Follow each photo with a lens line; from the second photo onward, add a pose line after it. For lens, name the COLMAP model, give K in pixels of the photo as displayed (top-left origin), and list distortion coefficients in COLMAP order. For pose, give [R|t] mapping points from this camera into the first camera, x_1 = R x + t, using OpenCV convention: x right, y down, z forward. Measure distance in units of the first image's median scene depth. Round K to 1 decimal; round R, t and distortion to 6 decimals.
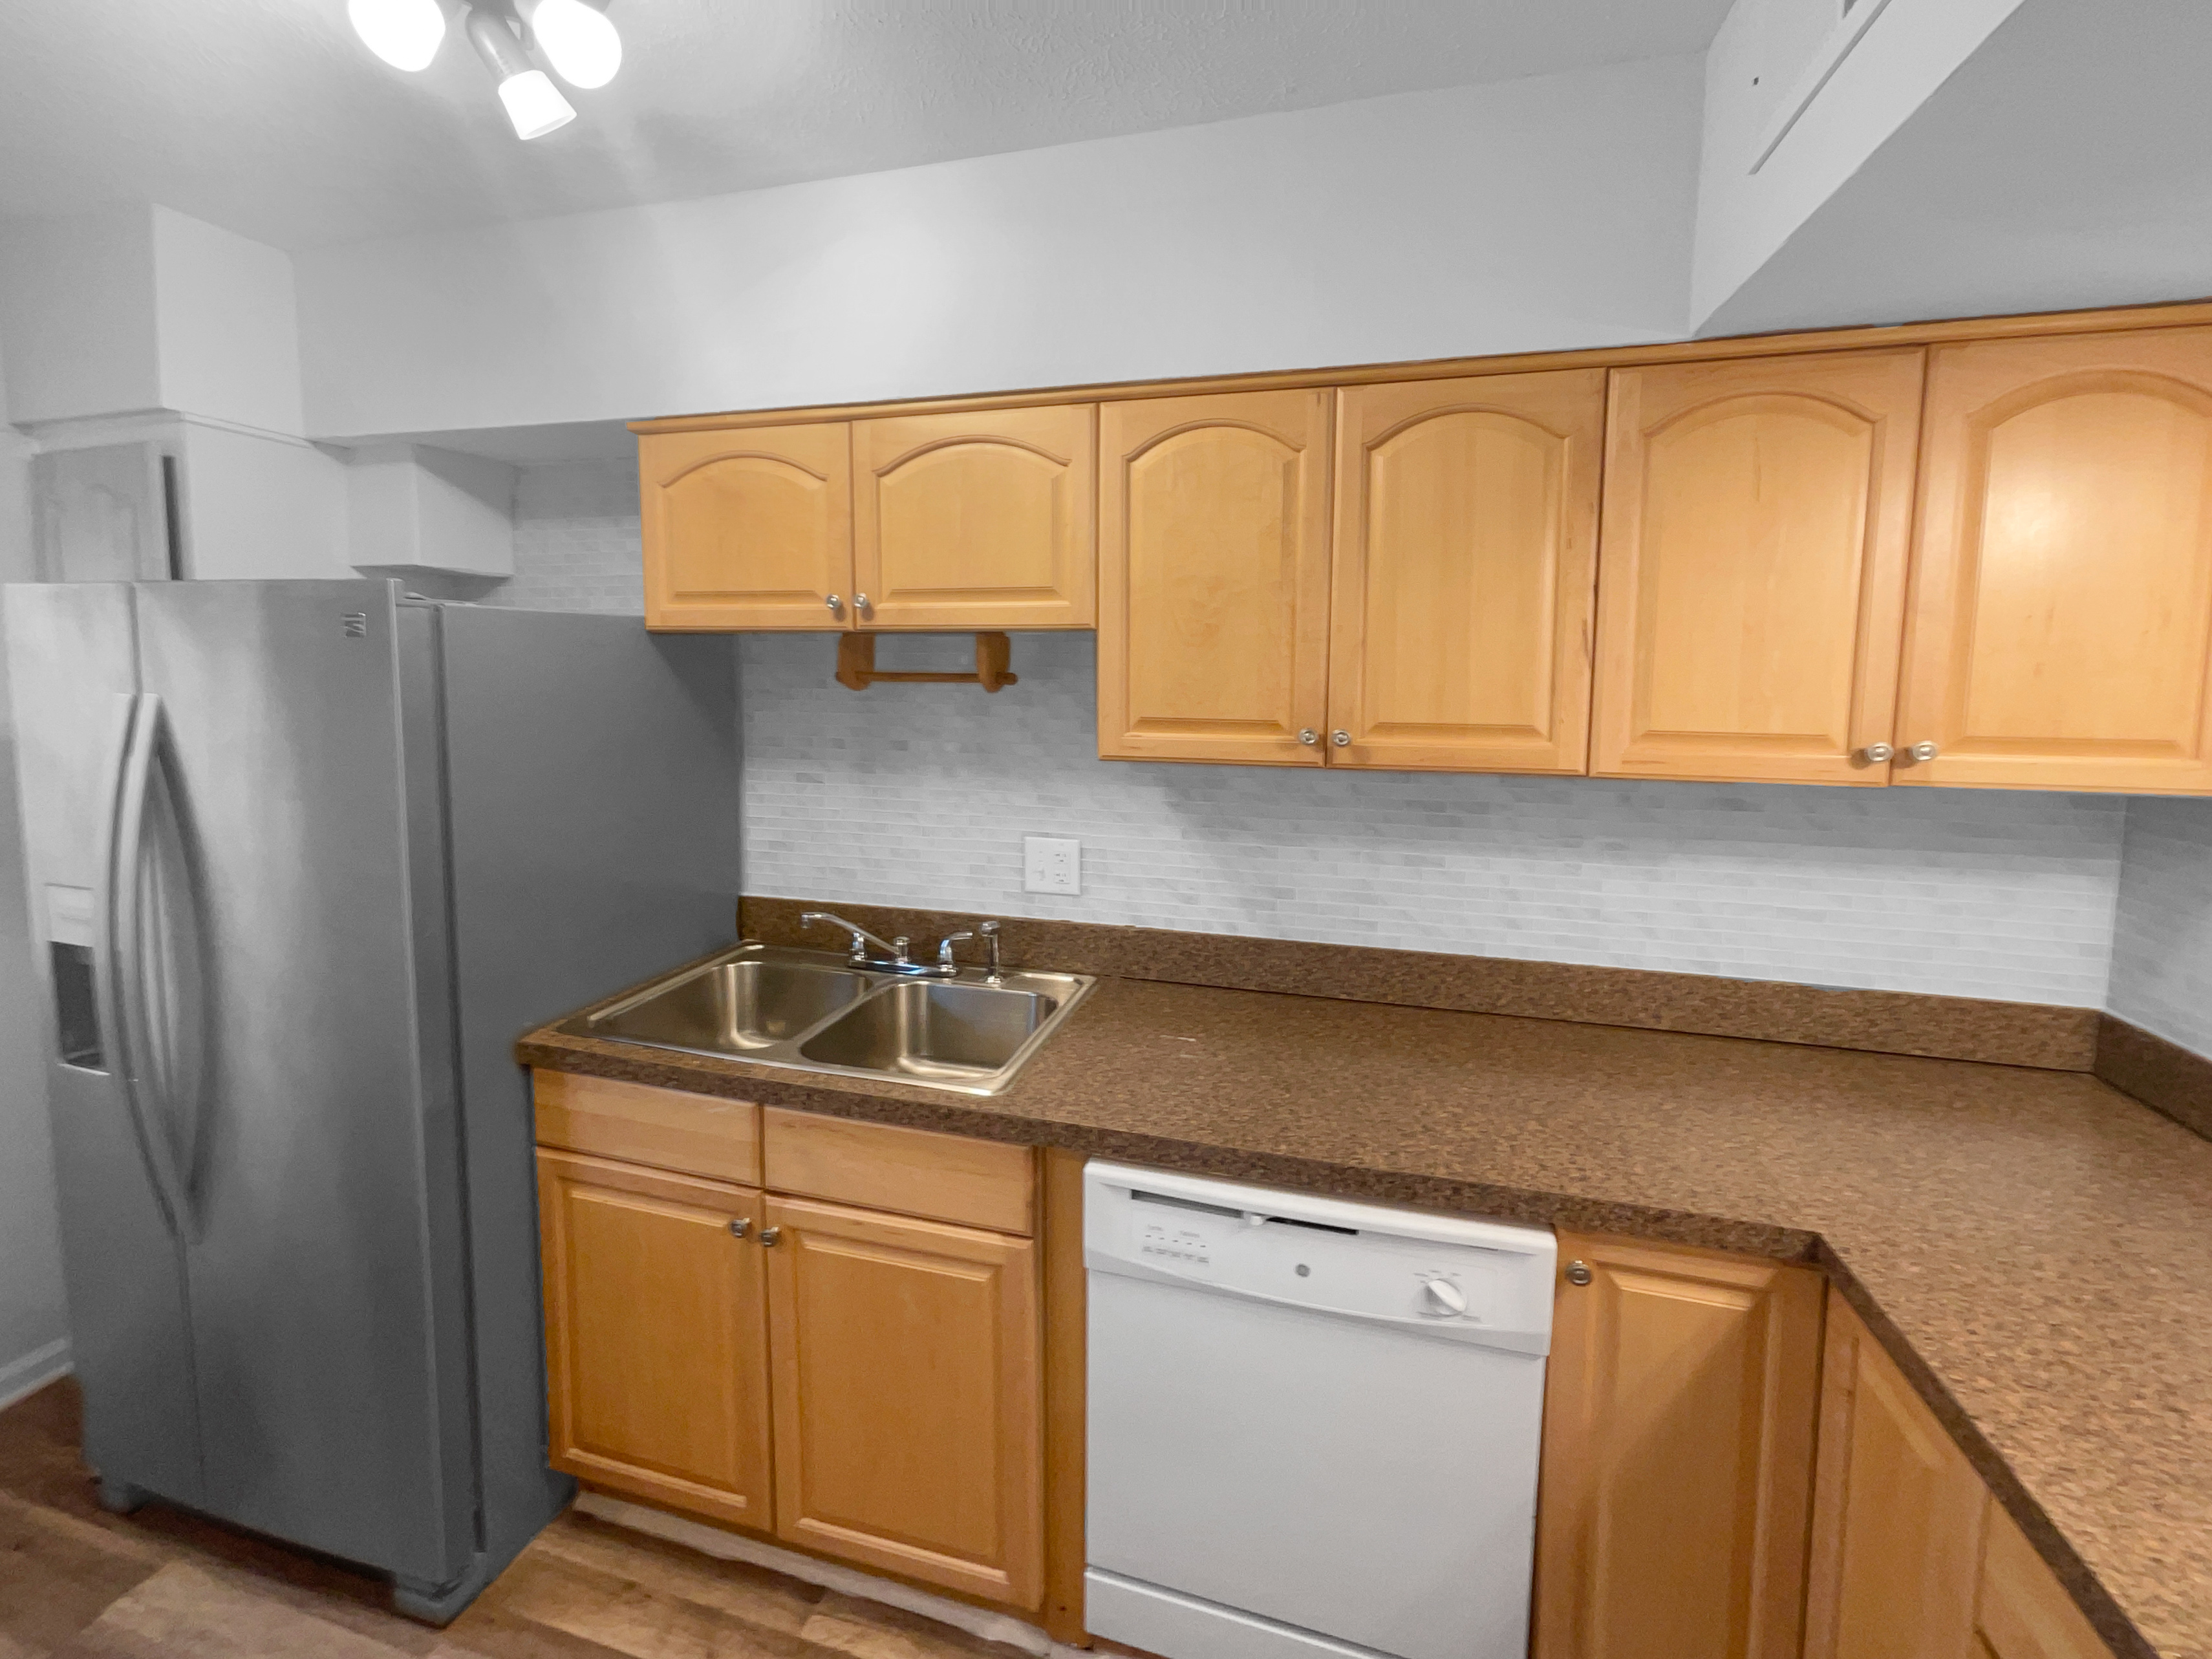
lens RADIAL K [[945.6, 0, 1102.1], [0, 945.6, 746.8], [0, 0, 1]] dist [0.000942, 0.000208]
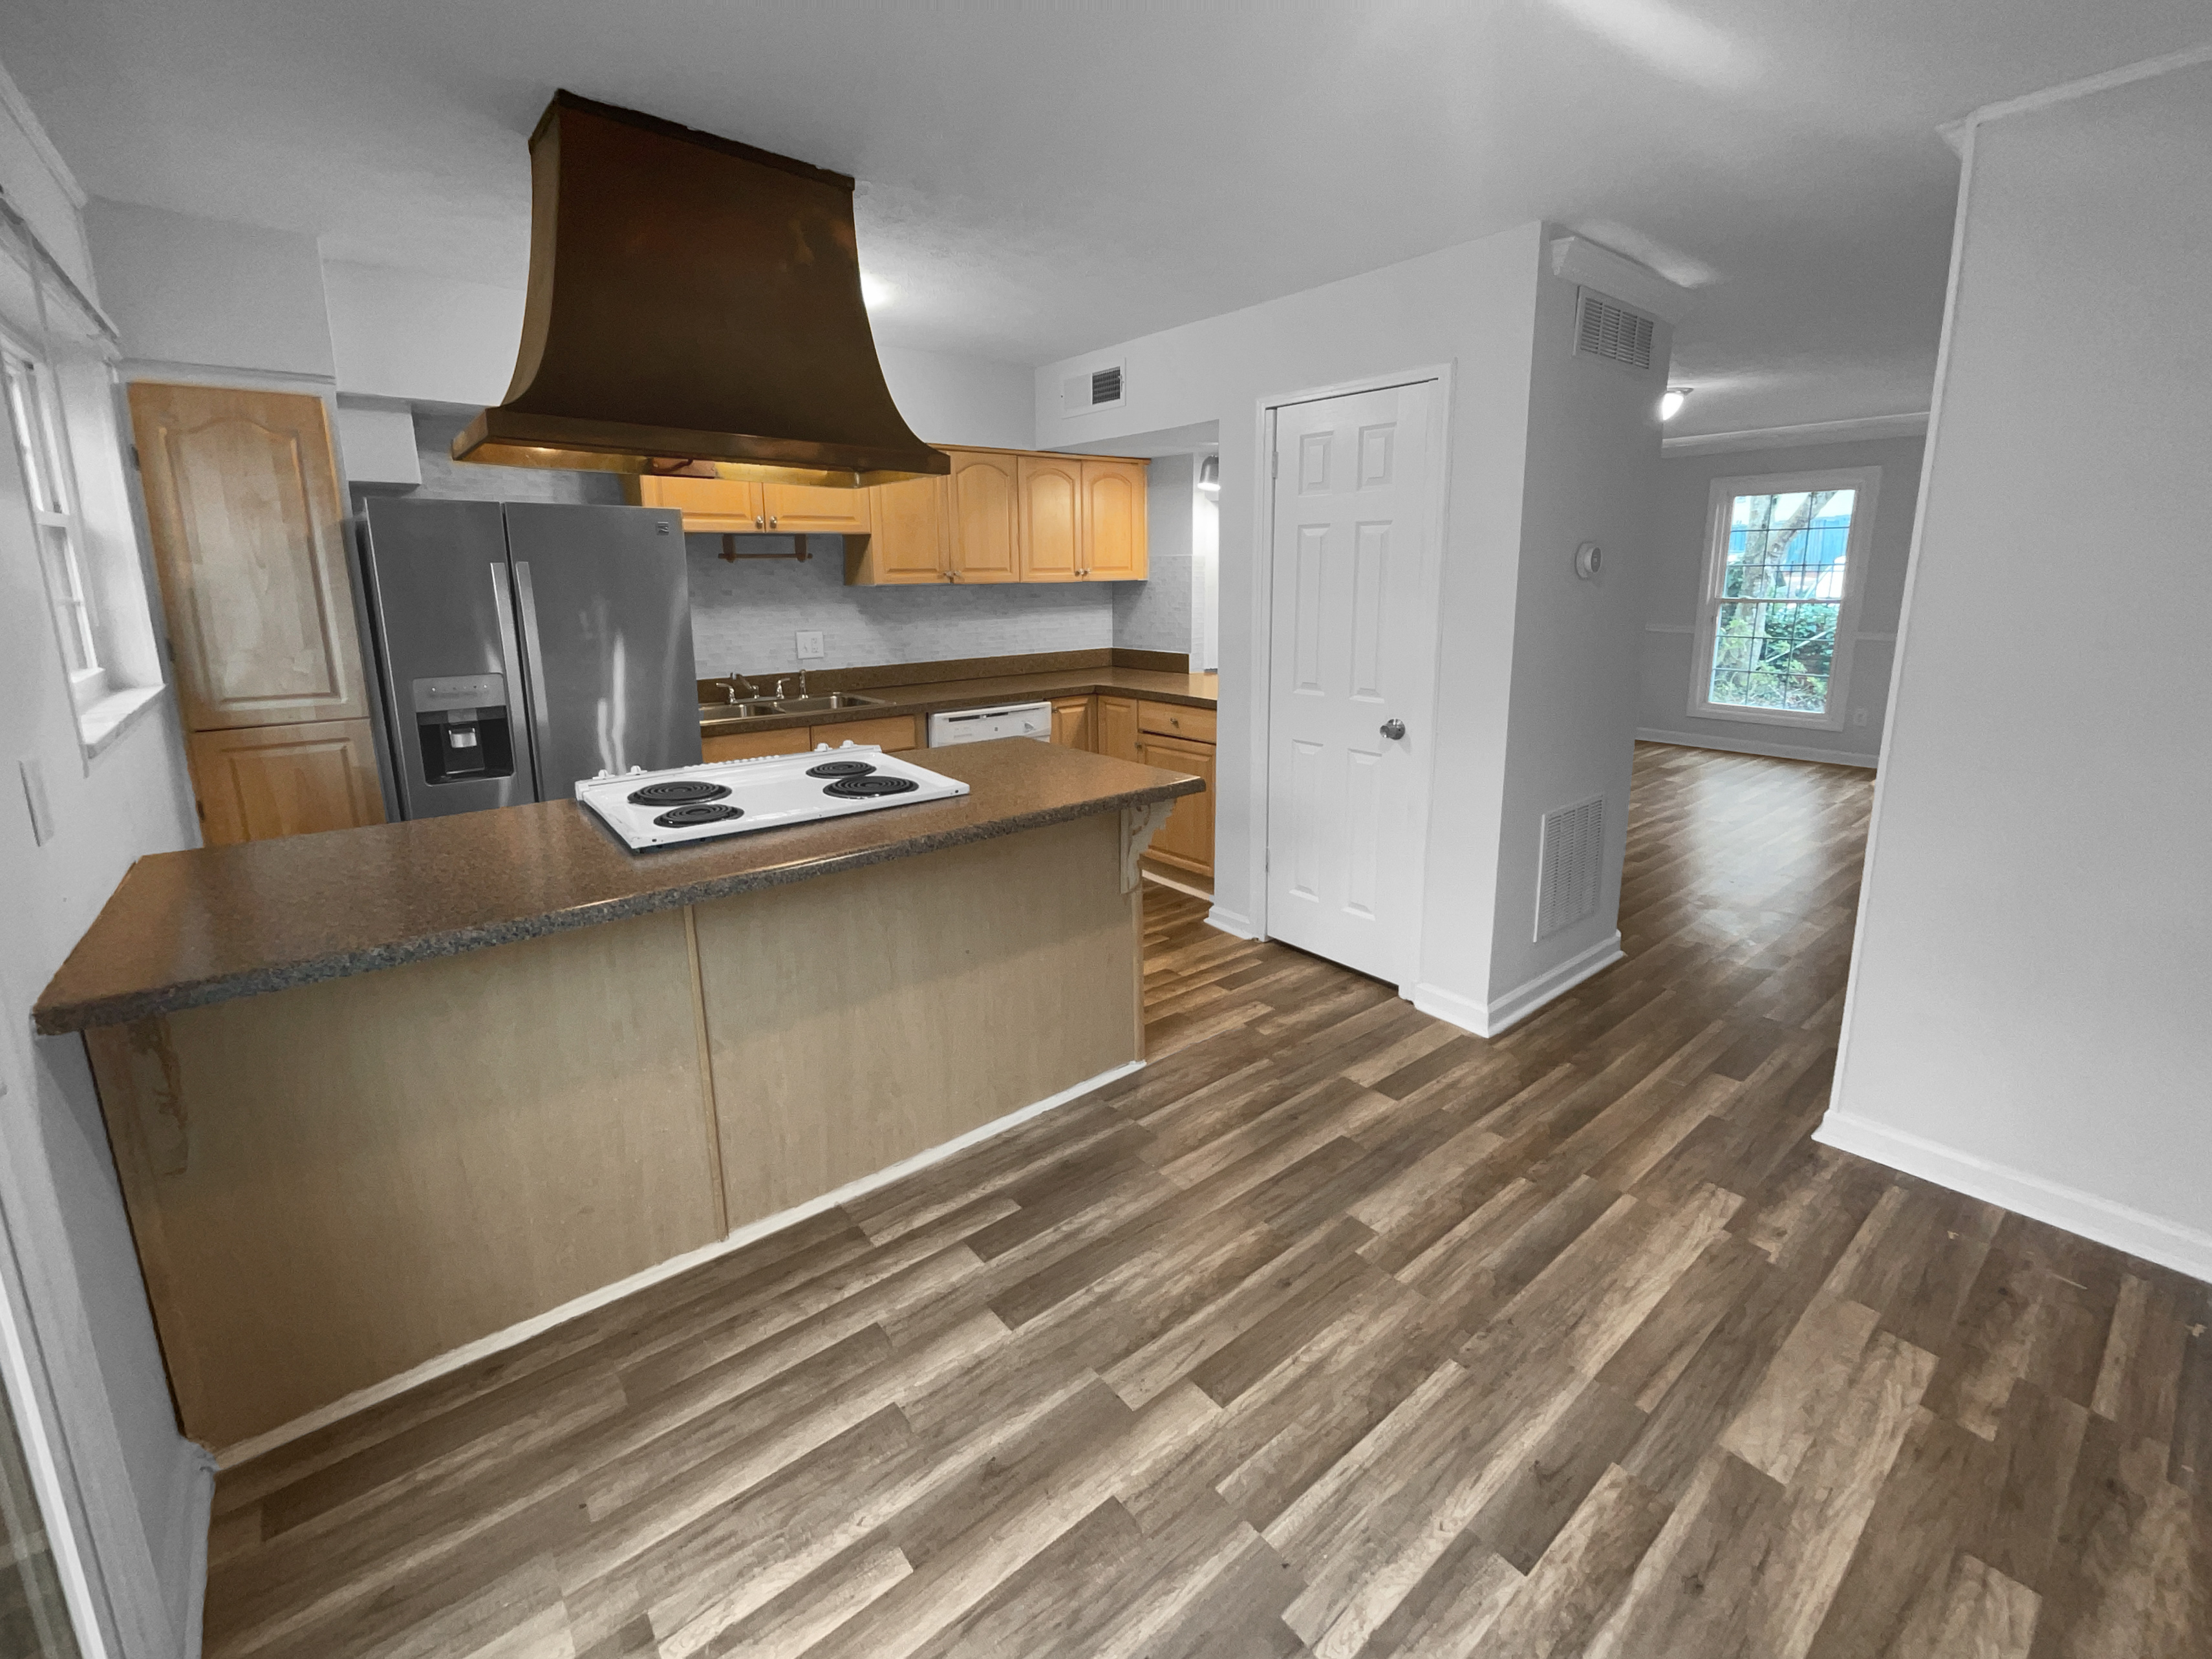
lens RADIAL K [[945.6, 0, 1102.1], [0, 945.6, 746.8], [0, 0, 1]] dist [0.000942, 0.000208]
pose [[0.575714, -0.168749, 0.800048, -1.693664], [0.083827, 0.985497, 0.147543, 0.108895], [-0.813343, -0.017877, 0.581510, -0.941663]]
